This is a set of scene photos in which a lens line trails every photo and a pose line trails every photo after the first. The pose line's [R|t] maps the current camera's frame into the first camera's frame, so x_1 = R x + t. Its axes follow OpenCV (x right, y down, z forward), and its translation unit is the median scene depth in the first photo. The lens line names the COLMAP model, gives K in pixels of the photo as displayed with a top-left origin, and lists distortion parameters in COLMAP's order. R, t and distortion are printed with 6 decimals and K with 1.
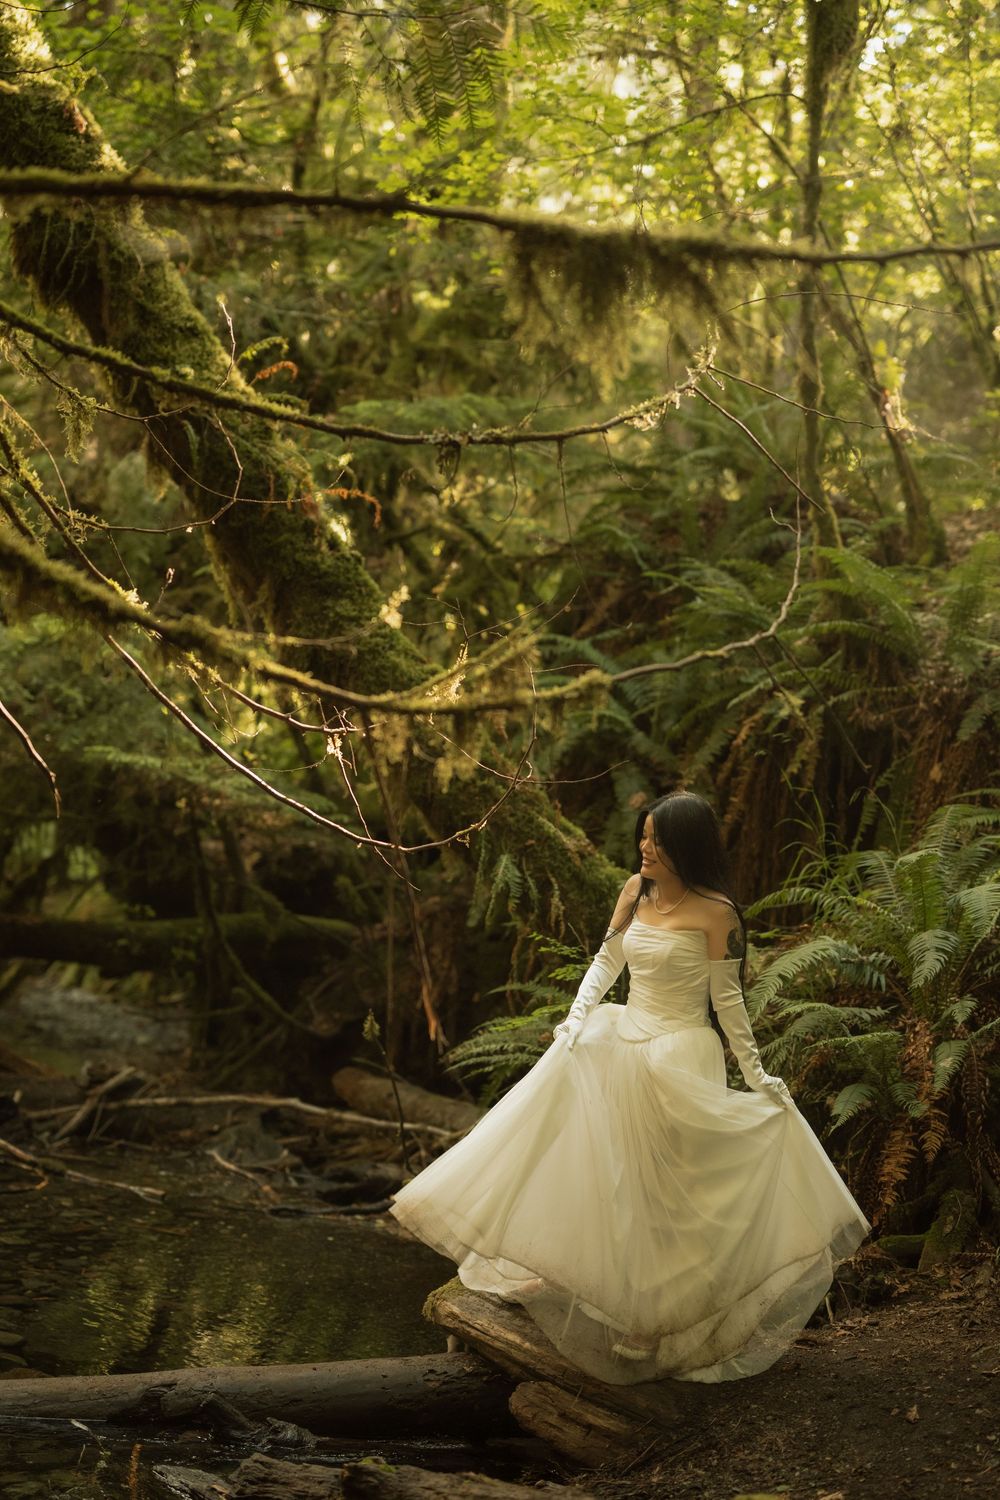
lens RADIAL K [[2224.2, 0, 491.1], [0, 2224.2, 739.5], [0, 0, 1]] dist [0.002087, -0.023905]
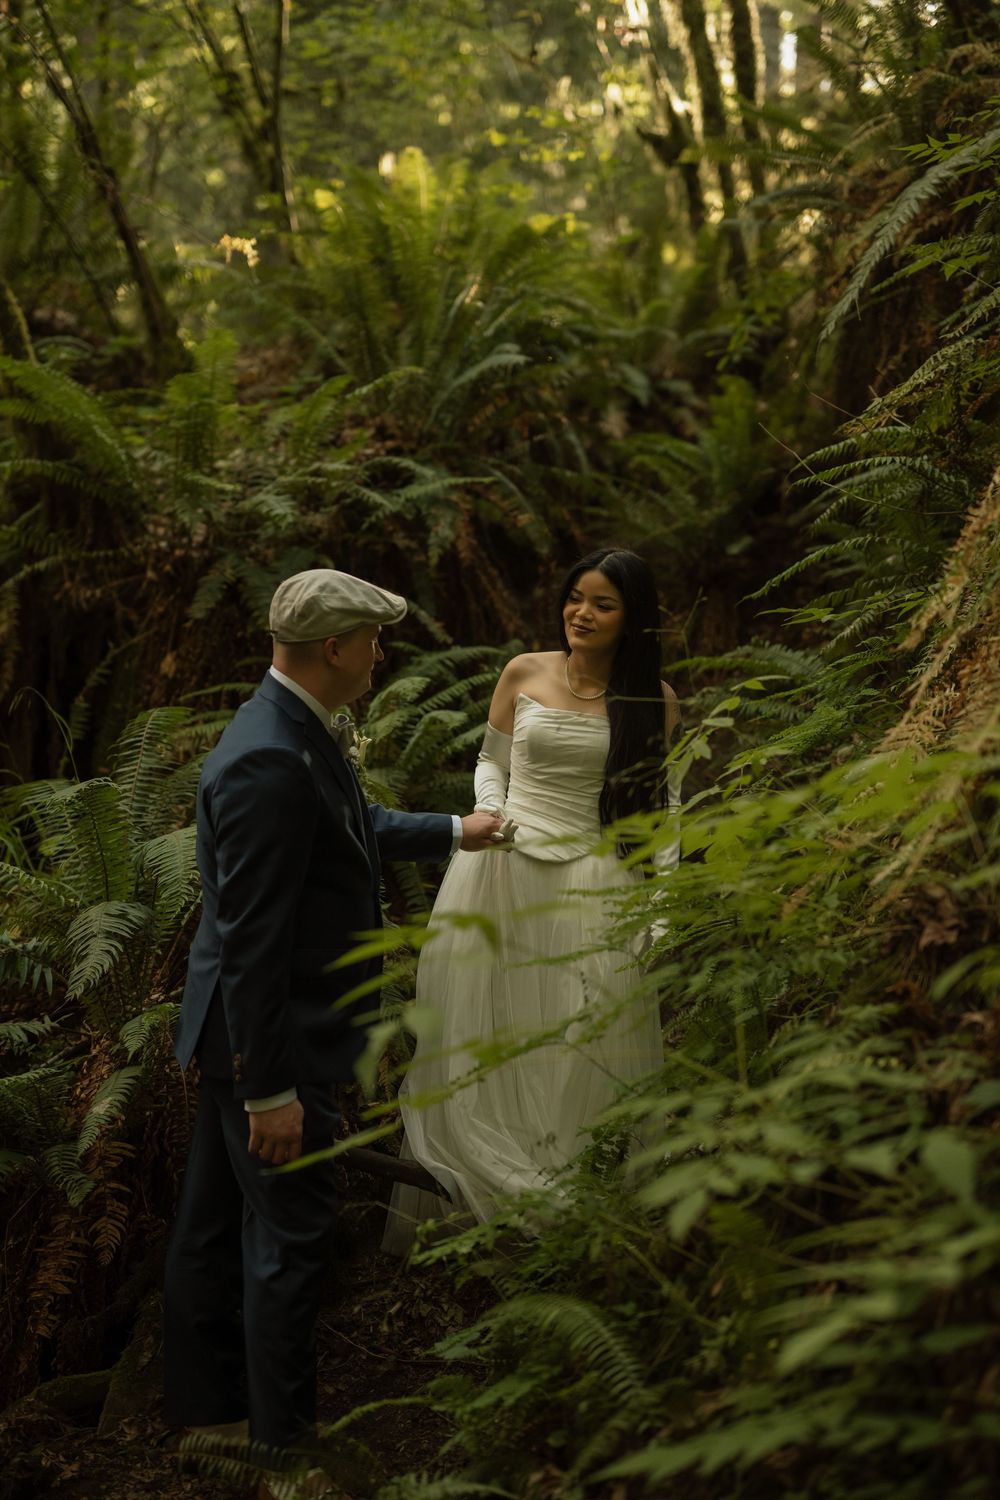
lens RADIAL K [[2224.2, 0, 491.1], [0, 2224.2, 739.5], [0, 0, 1]] dist [0.002087, -0.023905]
pose [[0.959206, -0.046031, 0.278936, 0.099400], [0.034137, 0.998295, 0.047353, 0.008769], [-0.280640, -0.035899, 0.959142, 0.271154]]
